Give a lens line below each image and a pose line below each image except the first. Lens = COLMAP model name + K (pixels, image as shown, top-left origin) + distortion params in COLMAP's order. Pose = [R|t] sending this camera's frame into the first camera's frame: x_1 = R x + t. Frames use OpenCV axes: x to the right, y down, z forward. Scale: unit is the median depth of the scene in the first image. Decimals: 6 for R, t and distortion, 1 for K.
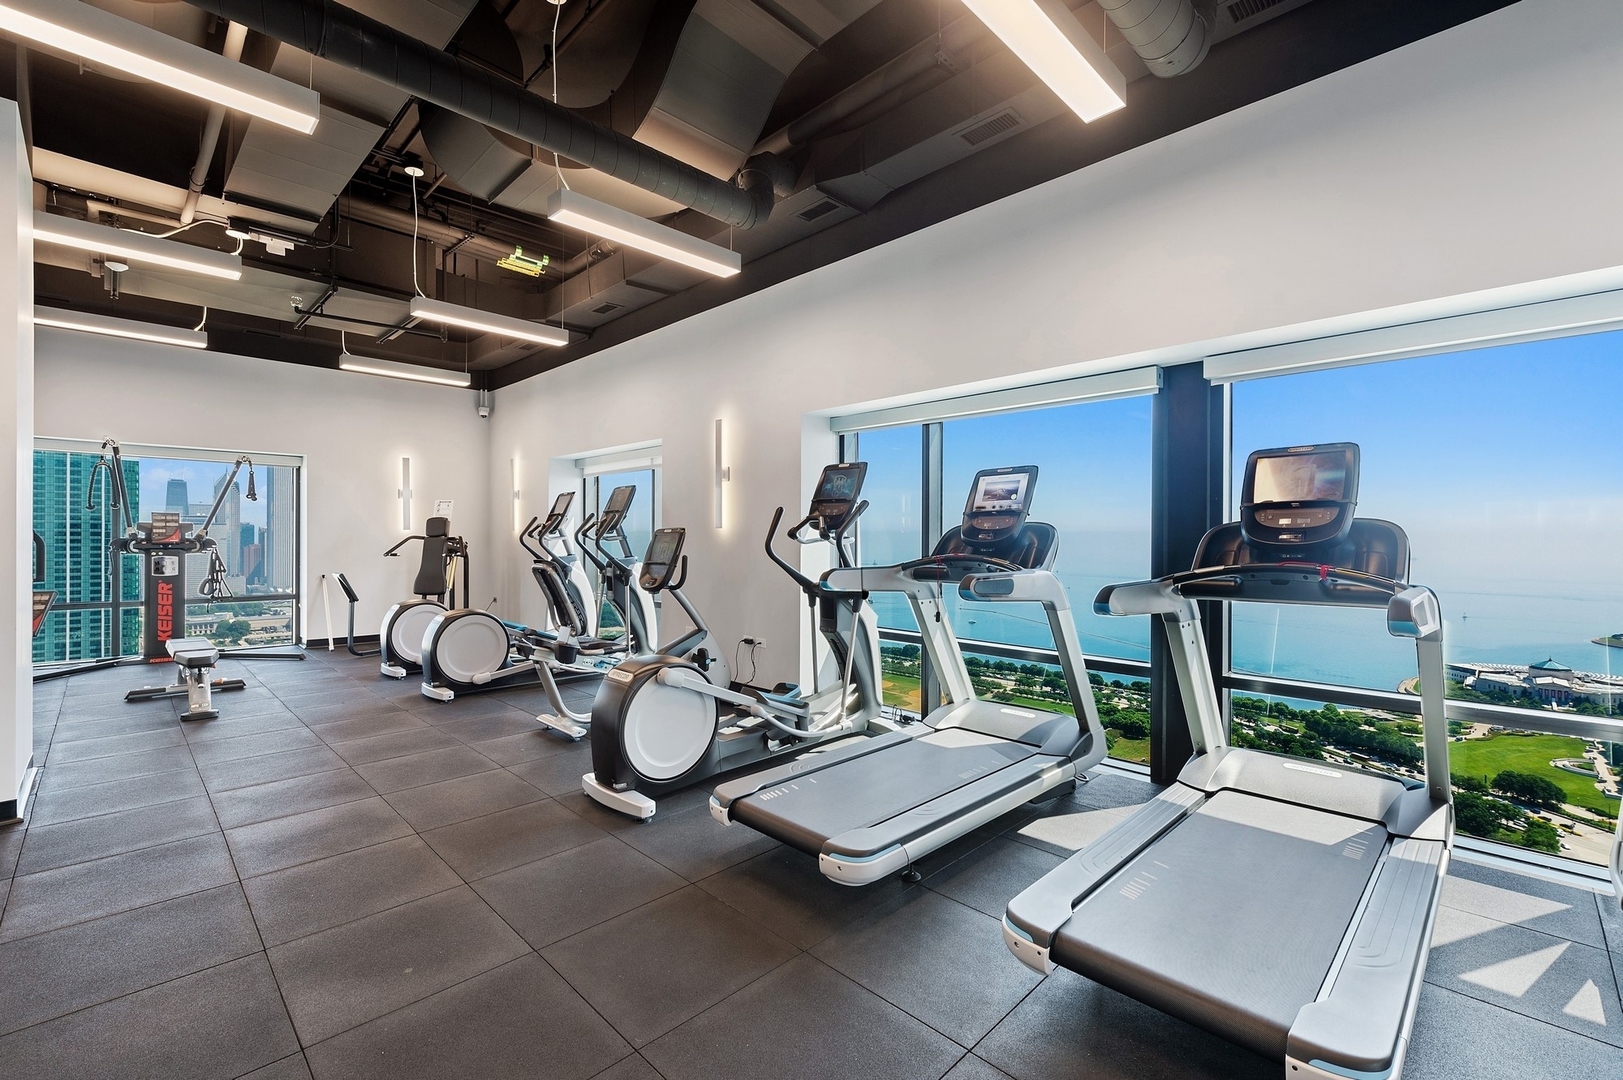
lens RADIAL K [[704.4, 0, 816.9], [0, 704.4, 541.0], [0, 0, 1]] dist [-0.001278, -0.000331]
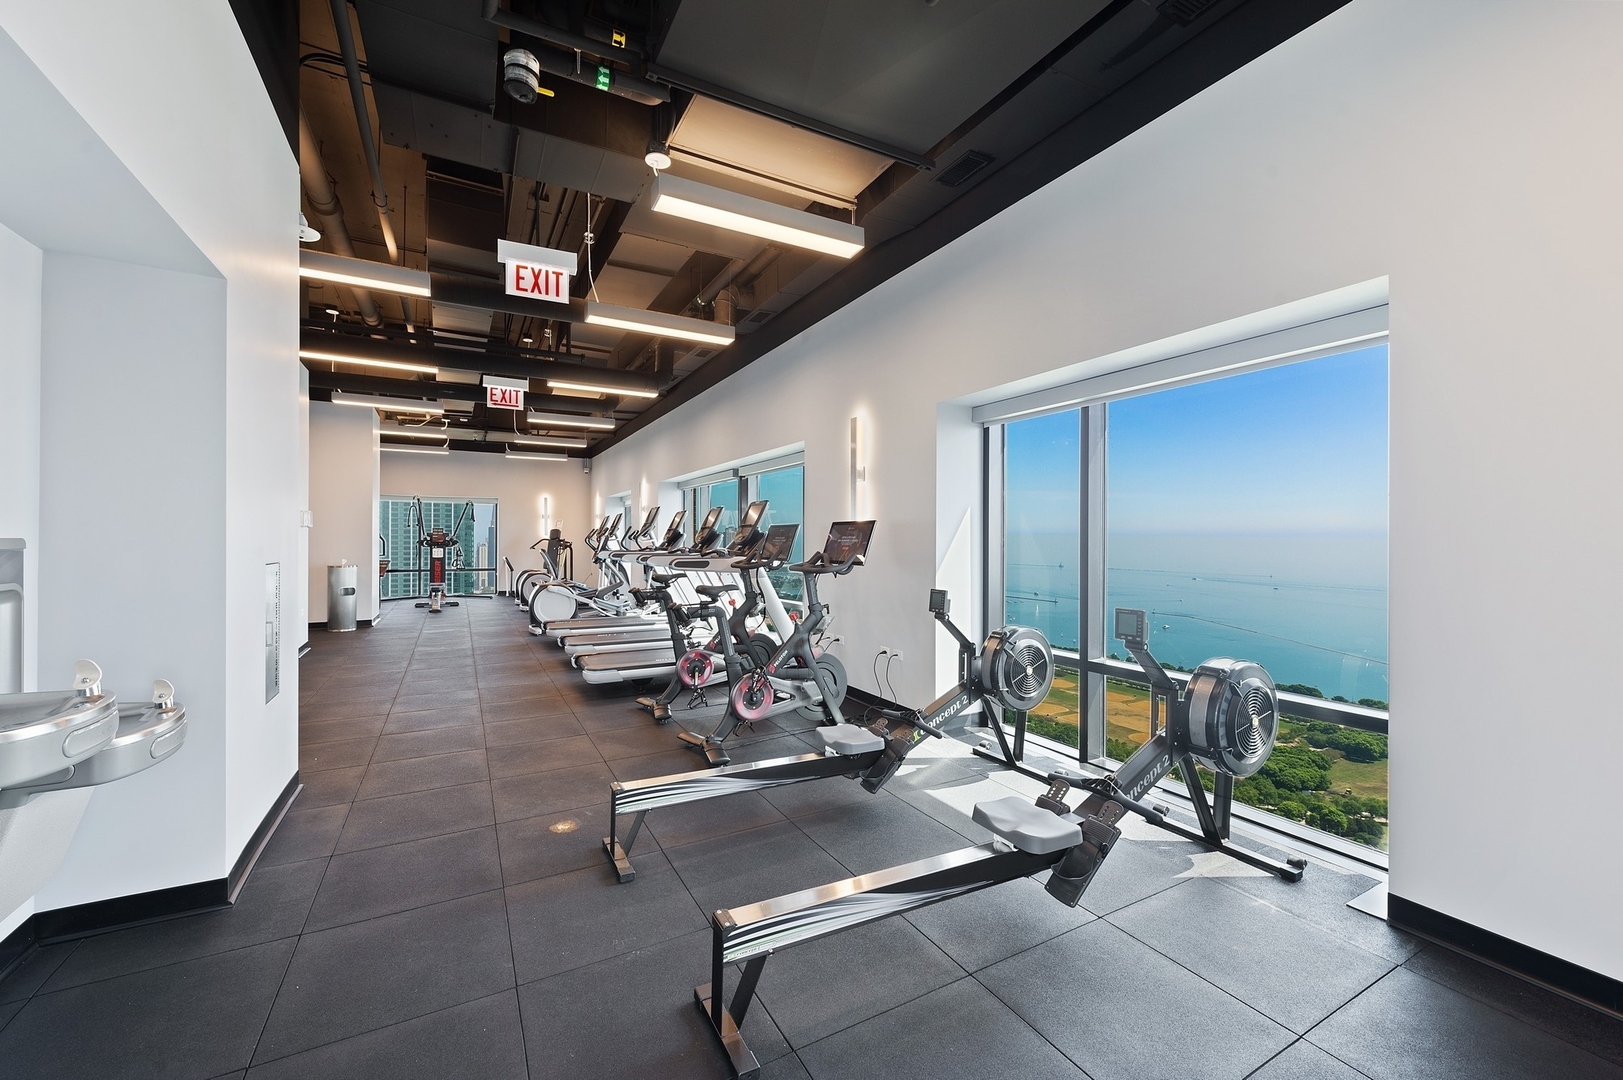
lens RADIAL K [[646.5, 0, 806.2], [0, 646.5, 539.8], [0, 0, 1]] dist [0.000779, 0.000035]
pose [[0.955283, -0.001258, -0.295691, 0.658152], [-0.000591, 0.999981, -0.006164, 0.006791], [0.295693, 0.006063, 0.955264, -0.498780]]
